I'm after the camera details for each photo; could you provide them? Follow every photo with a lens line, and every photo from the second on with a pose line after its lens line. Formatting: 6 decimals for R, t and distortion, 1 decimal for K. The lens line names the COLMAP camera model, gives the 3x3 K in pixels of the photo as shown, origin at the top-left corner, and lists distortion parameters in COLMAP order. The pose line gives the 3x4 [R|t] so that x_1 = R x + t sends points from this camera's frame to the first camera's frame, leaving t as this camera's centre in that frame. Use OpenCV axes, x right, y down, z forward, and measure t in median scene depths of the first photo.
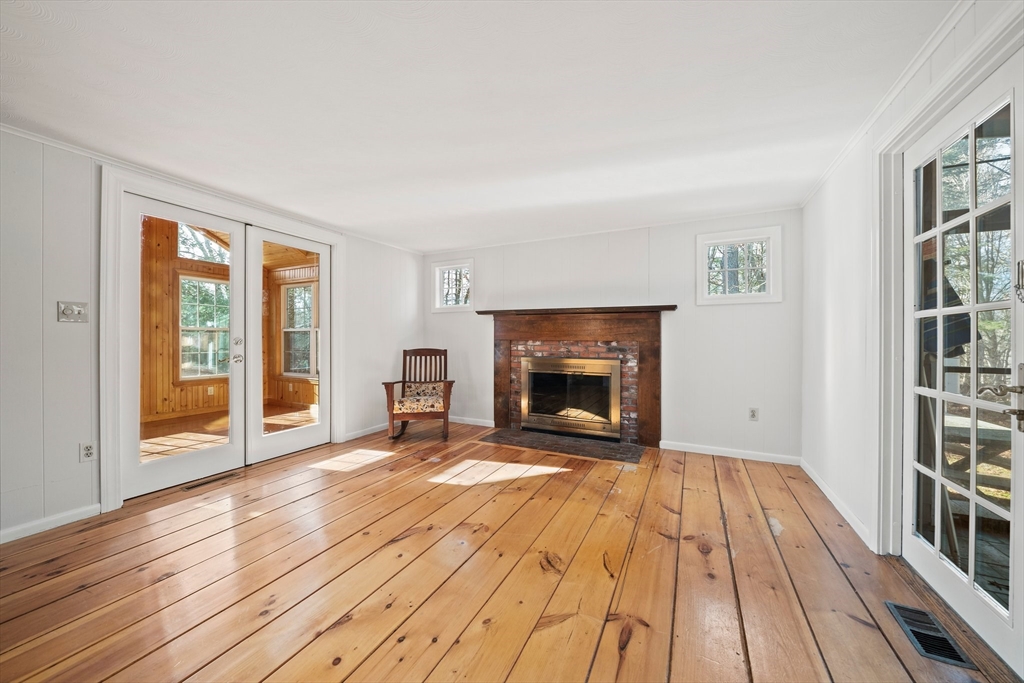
lens RADIAL K [[351.6, 0, 516.0], [0, 351.6, 344.8], [0, 0, 1]] dist [-0.002470, -0.000142]
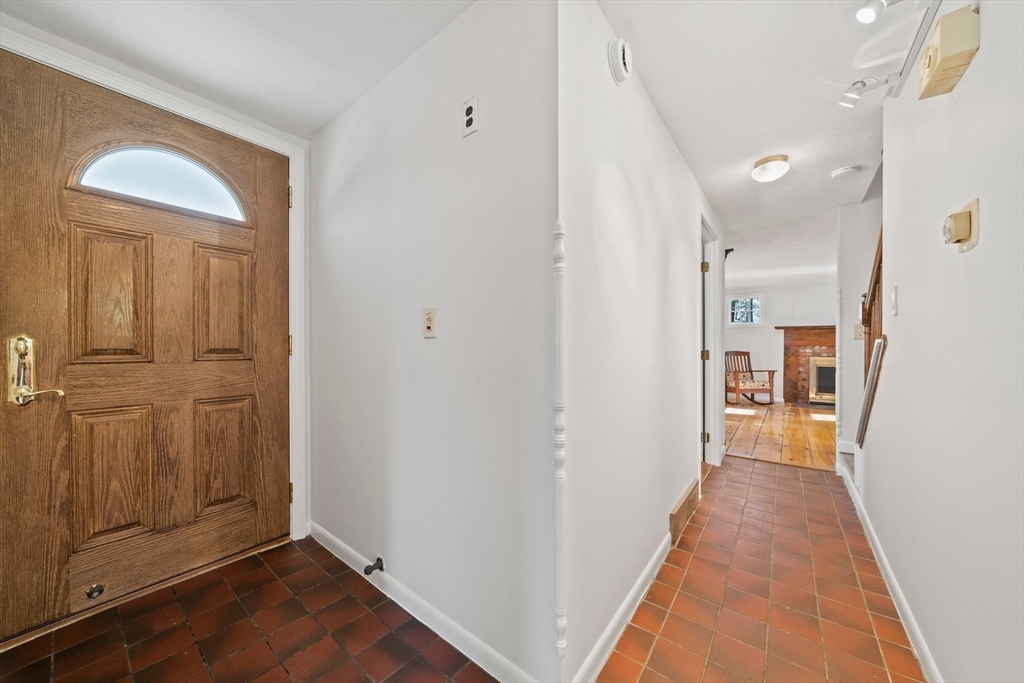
lens RADIAL K [[351.6, 0, 516.0], [0, 351.6, 344.8], [0, 0, 1]] dist [-0.002470, -0.000142]
pose [[0.974860, -0.001033, -0.222816, -1.032850], [-0.001506, 0.999936, -0.011226, 0.002293], [0.222814, 0.011279, 0.974796, -0.910322]]
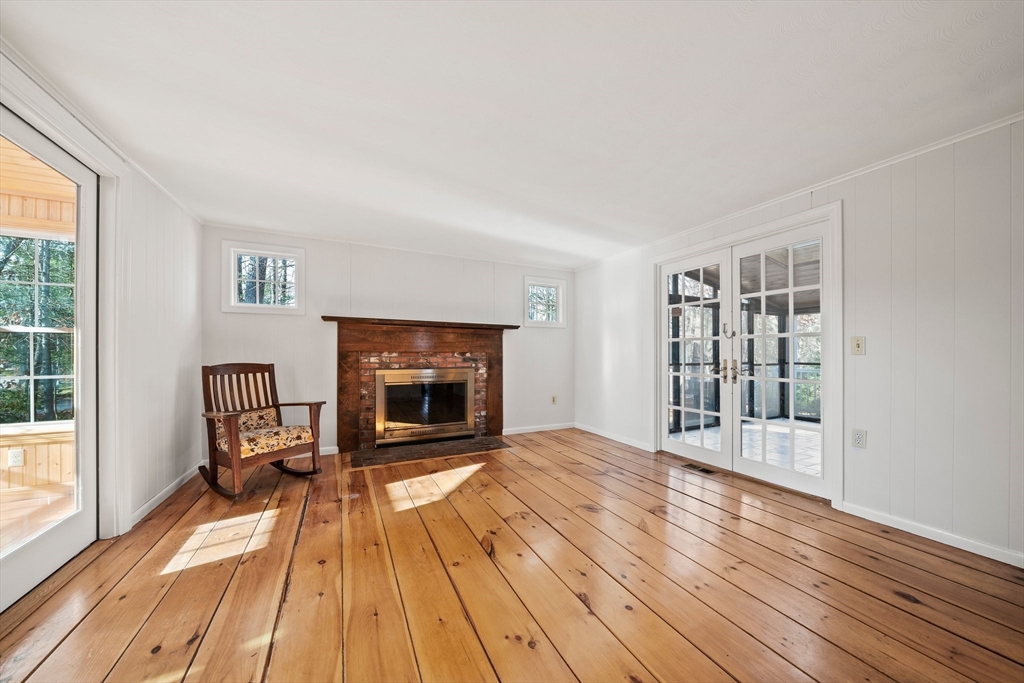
lens RADIAL K [[346.0, 0, 508.4], [0, 346.0, 357.4], [0, 0, 1]] dist [-0.001037, -0.000023]
pose [[0.628512, -0.011036, 0.777721, -0.544753], [0.011278, 0.999924, 0.005075, 0.001733], [-0.777718, 0.005581, 0.628589, 0.176403]]
